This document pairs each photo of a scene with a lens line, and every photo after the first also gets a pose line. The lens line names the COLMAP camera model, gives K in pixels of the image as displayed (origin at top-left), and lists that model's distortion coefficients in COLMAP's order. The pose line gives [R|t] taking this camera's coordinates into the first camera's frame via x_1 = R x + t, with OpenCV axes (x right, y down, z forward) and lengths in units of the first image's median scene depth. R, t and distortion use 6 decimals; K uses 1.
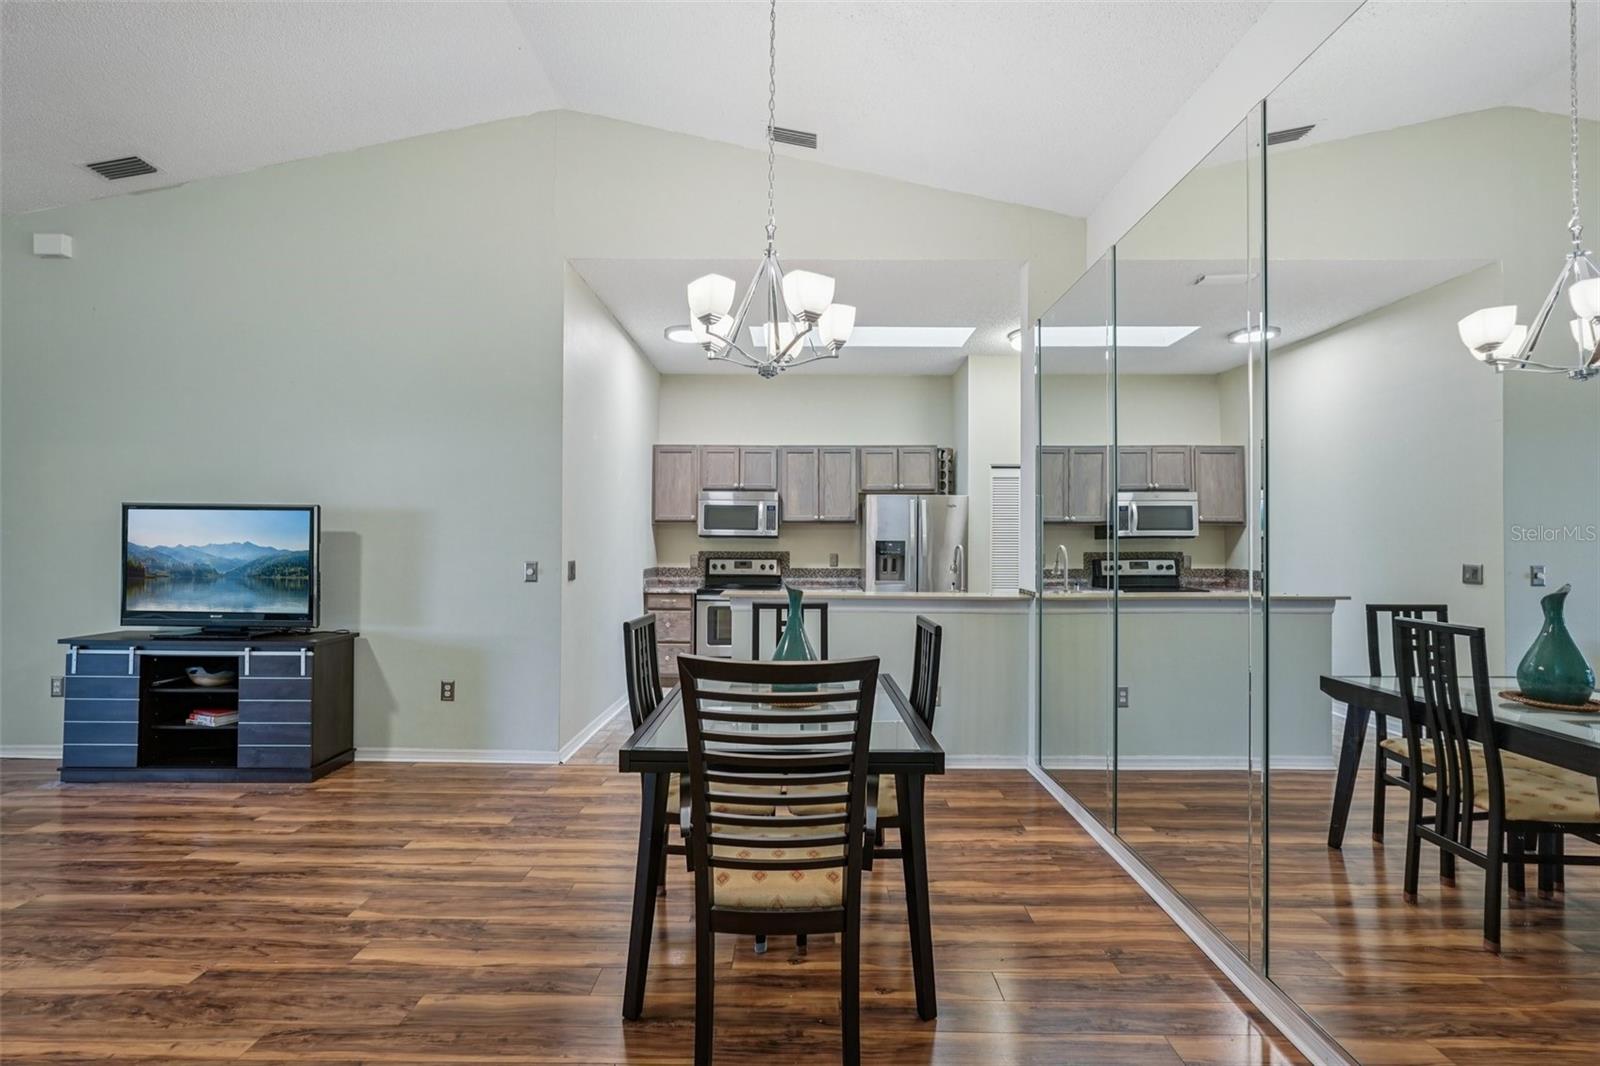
lens RADIAL K [[710.0, 0, 800.2], [0, 710.0, 537.1], [0, 0, 1]] dist [-0.014531, 0.009143]
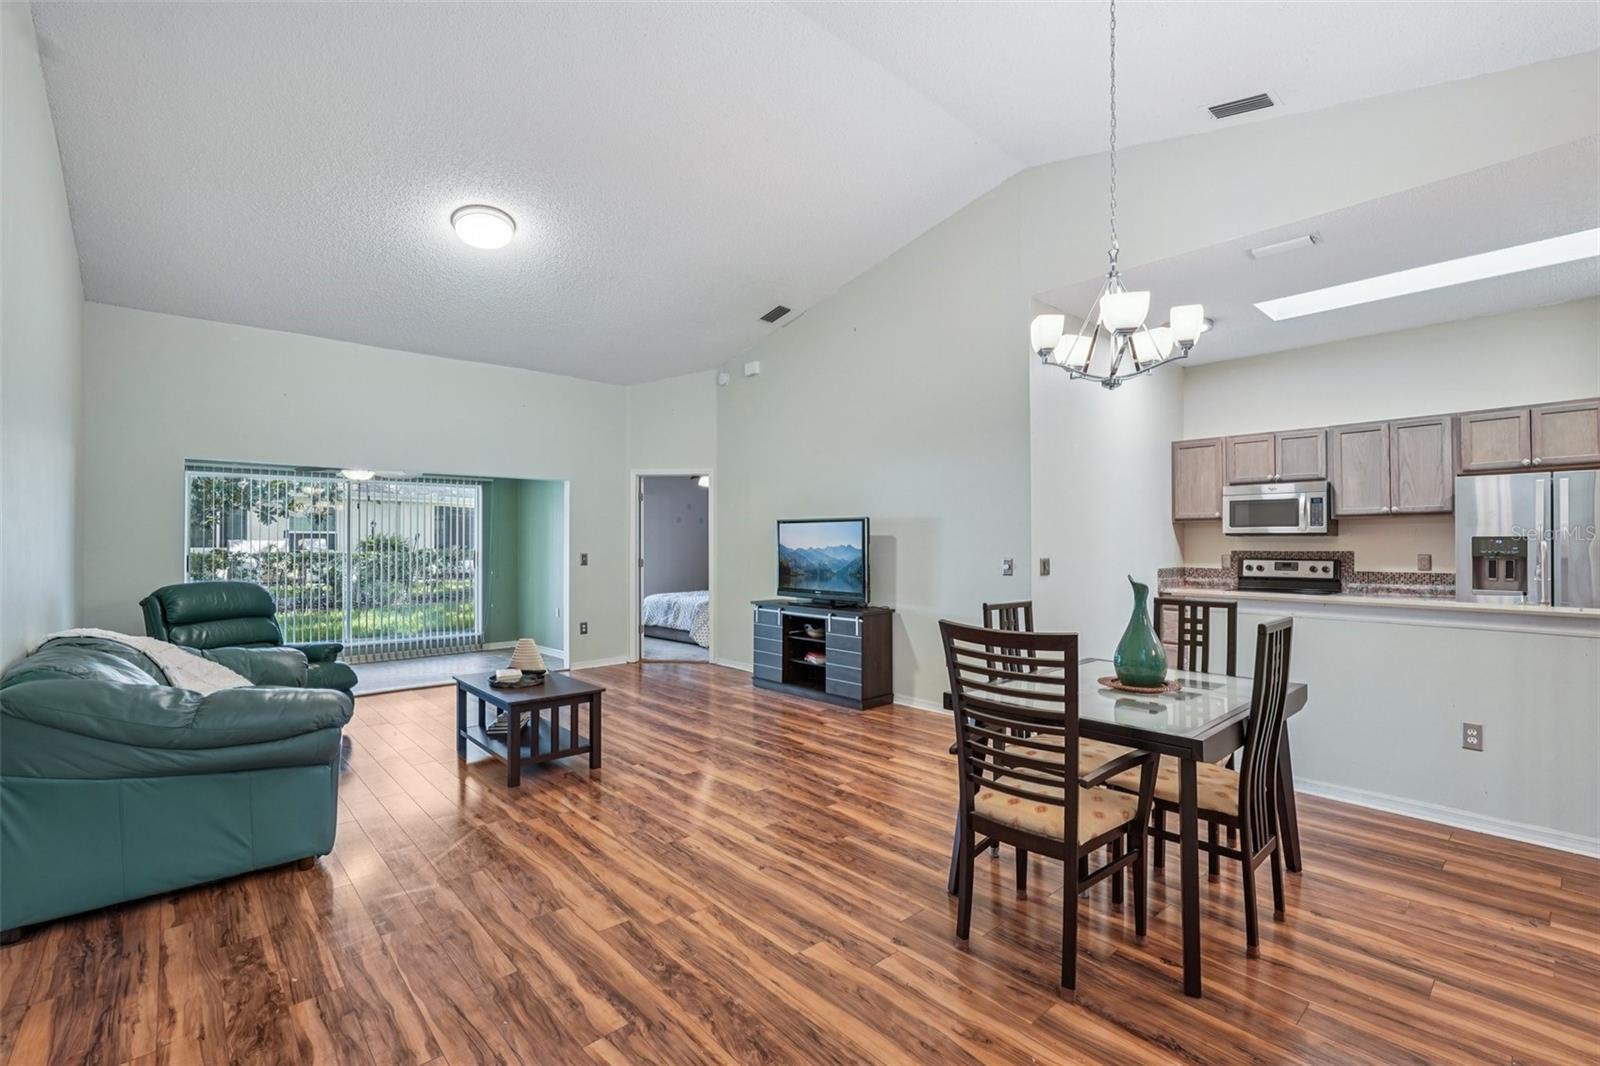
lens RADIAL K [[710.0, 0, 800.2], [0, 710.0, 537.1], [0, 0, 1]] dist [-0.014531, 0.009143]
pose [[0.673576, -0.013598, -0.738993, 0.292905], [0.011646, 0.999902, -0.007784, 0.004701], [0.739026, -0.003363, 0.673668, -0.063250]]
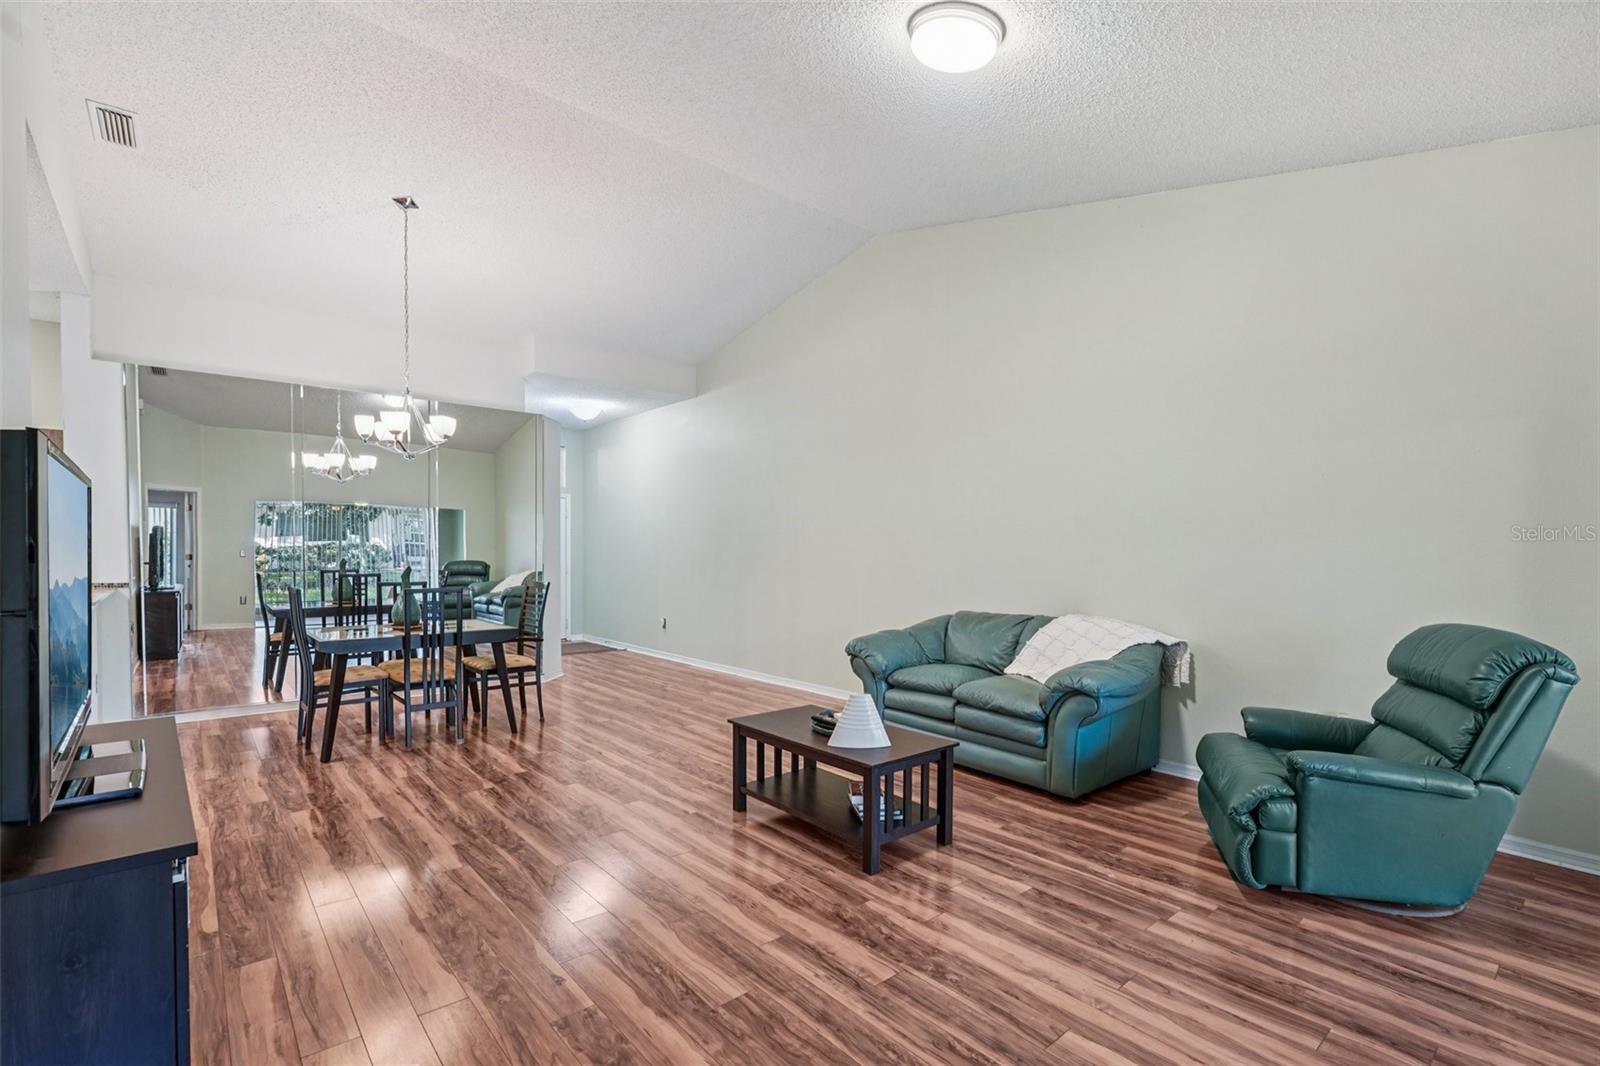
lens RADIAL K [[710.0, 0, 800.2], [0, 710.0, 537.1], [0, 0, 1]] dist [-0.014531, 0.009143]
pose [[-0.656943, 0.003975, 0.753930, -1.477484], [-0.012382, 0.999794, -0.016060, -0.000595], [-0.753838, -0.019886, -0.656759, 0.992452]]
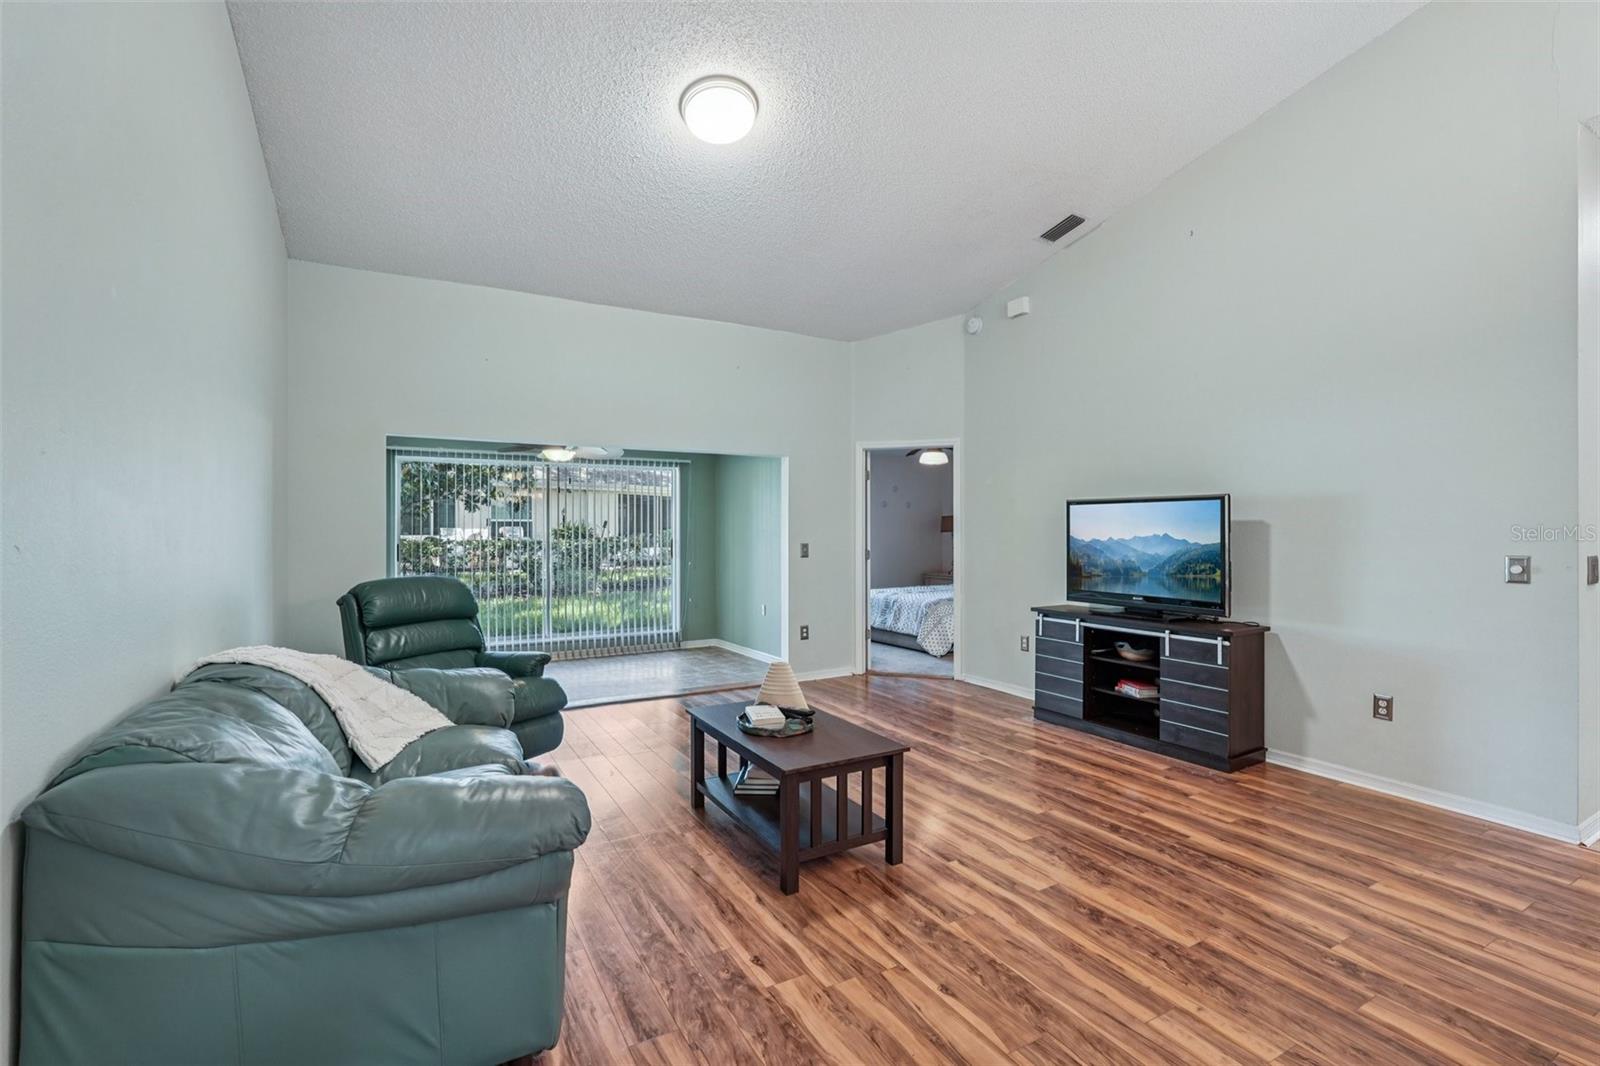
lens RADIAL K [[712.7, 0, 804.4], [0, 712.7, 530.4], [0, 0, 1]] dist [-0.016202, 0.009187]
pose [[0.503690, -0.007469, -0.863852, -0.128762], [0.011874, 0.999928, -0.001722, 0.000605], [0.863803, -0.009390, 0.503742, -0.015813]]
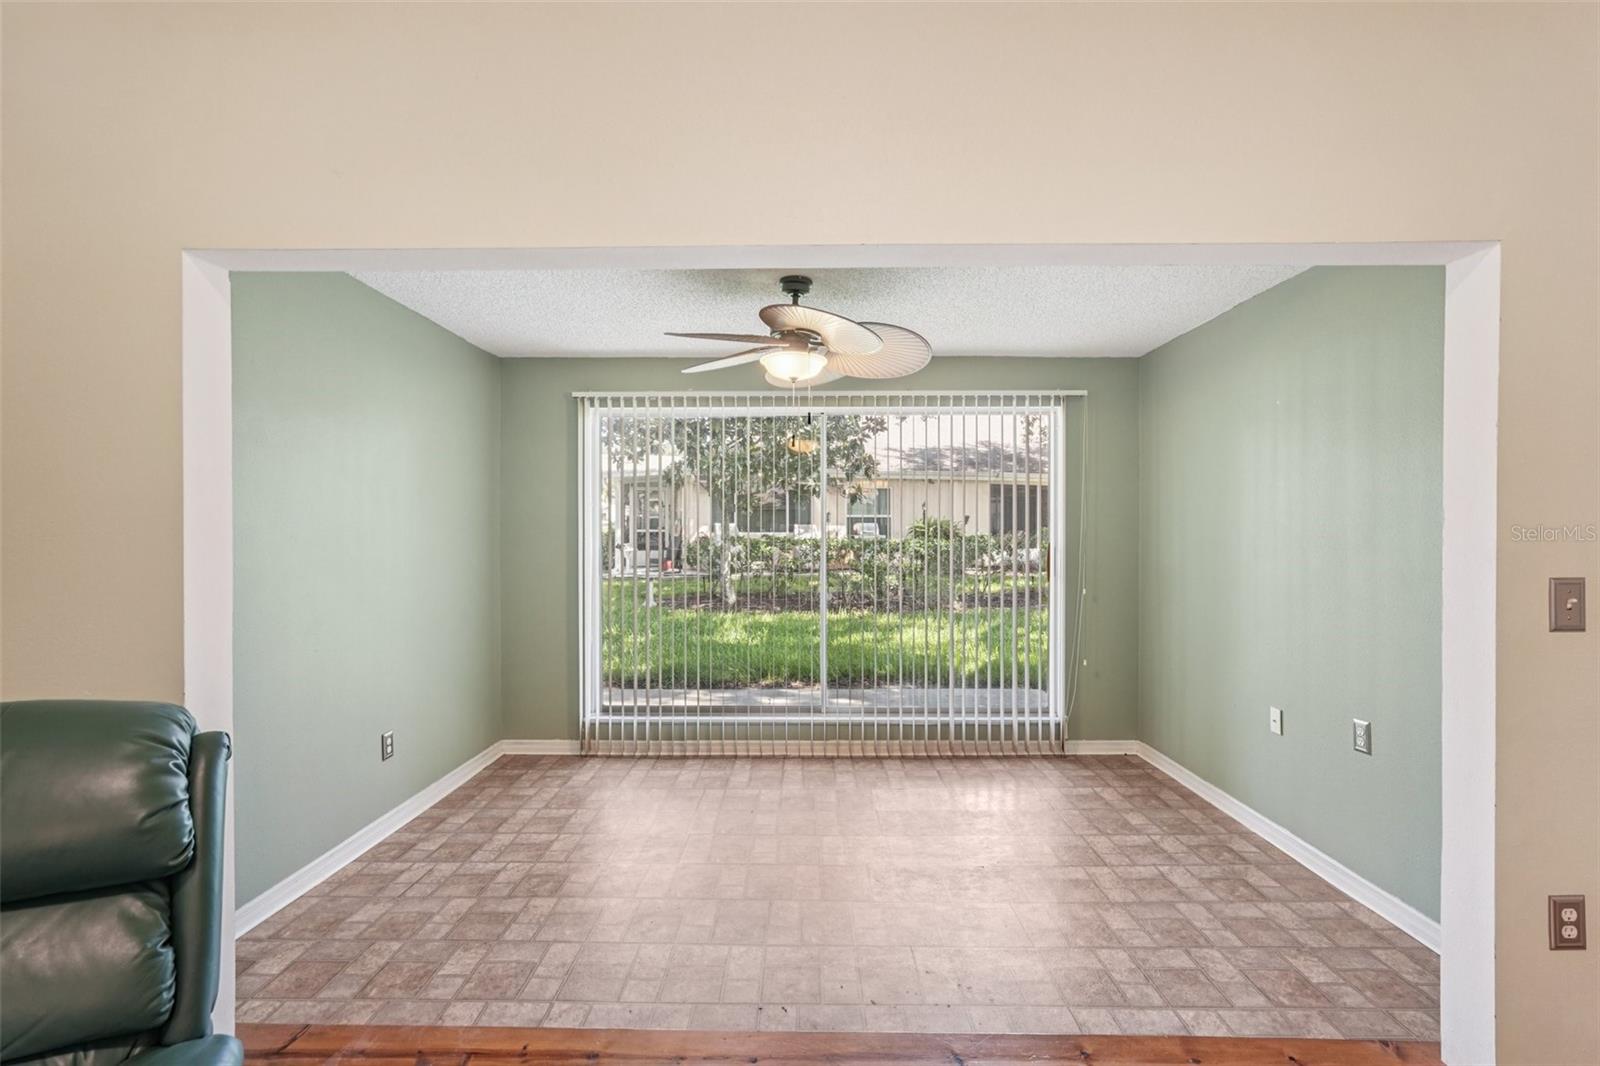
lens RADIAL K [[710.0, 0, 800.2], [0, 710.0, 537.1], [0, 0, 1]] dist [-0.014531, 0.009143]
pose [[-0.006654, 0.005380, -0.999963, -1.117713], [0.010217, 0.999934, 0.005312, -0.002780], [0.999926, -0.010181, -0.006709, 0.356184]]
